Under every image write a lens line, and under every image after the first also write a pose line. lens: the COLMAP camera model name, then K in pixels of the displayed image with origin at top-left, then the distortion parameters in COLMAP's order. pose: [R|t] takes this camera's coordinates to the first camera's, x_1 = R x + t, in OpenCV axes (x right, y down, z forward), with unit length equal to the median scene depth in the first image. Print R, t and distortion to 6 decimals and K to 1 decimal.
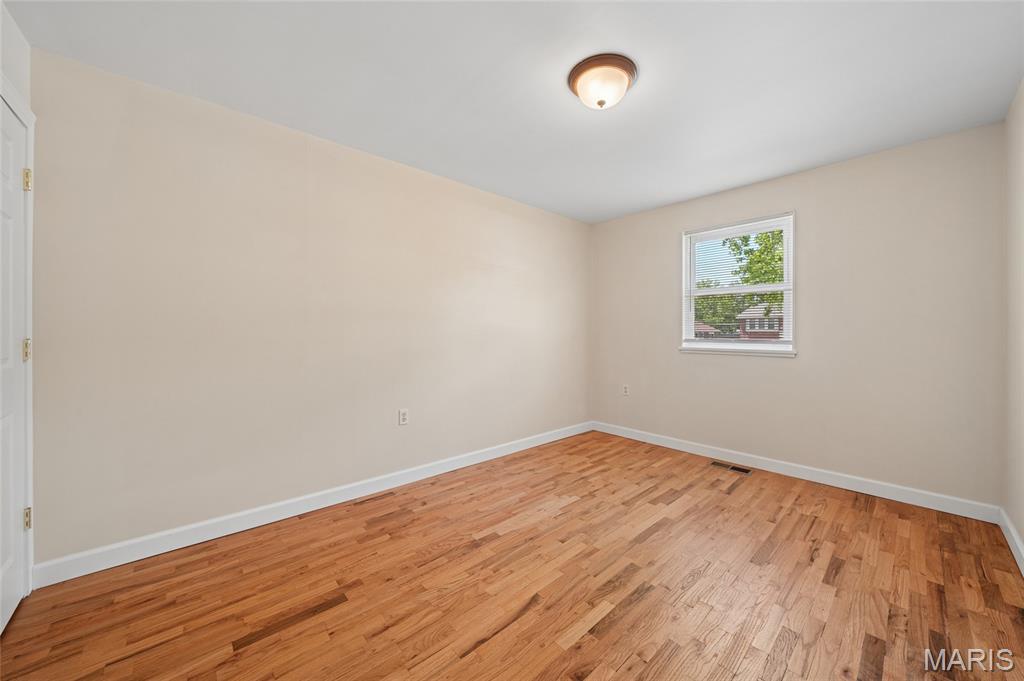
lens RADIAL K [[355.1, 0, 509.9], [0, 355.1, 332.8], [0, 0, 1]] dist [-0.017420, -0.000066]
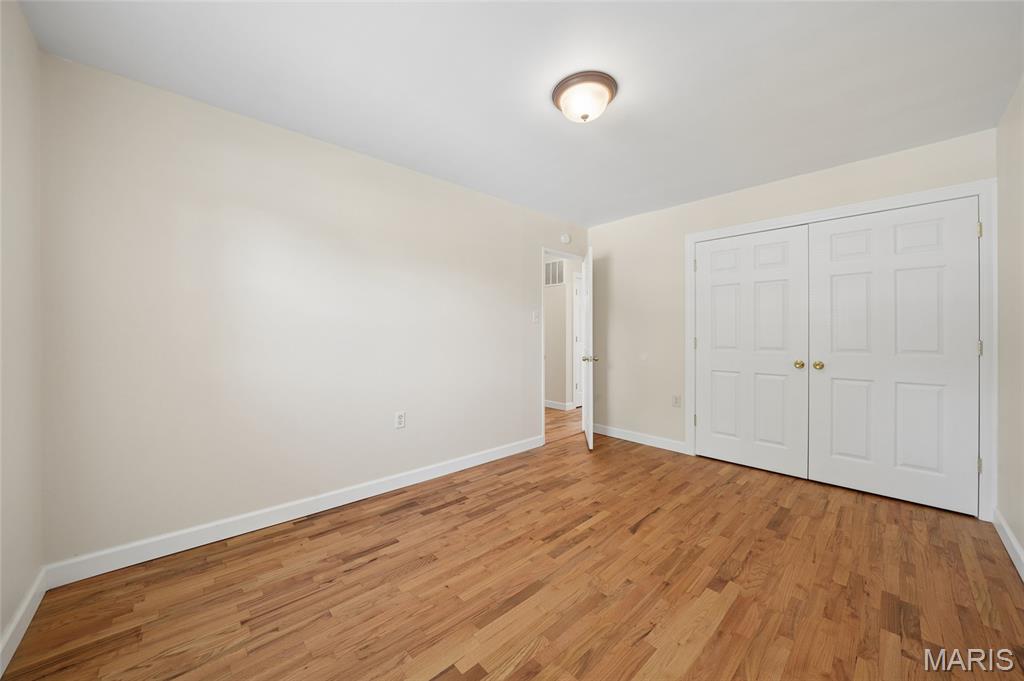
lens RADIAL K [[355.1, 0, 509.9], [0, 355.1, 332.8], [0, 0, 1]] dist [-0.017420, -0.000066]
pose [[-0.999616, -0.003125, -0.027551, 0.512190], [-0.003078, 0.999994, -0.001767, -0.001442], [0.027556, -0.001681, -0.999619, 2.050864]]
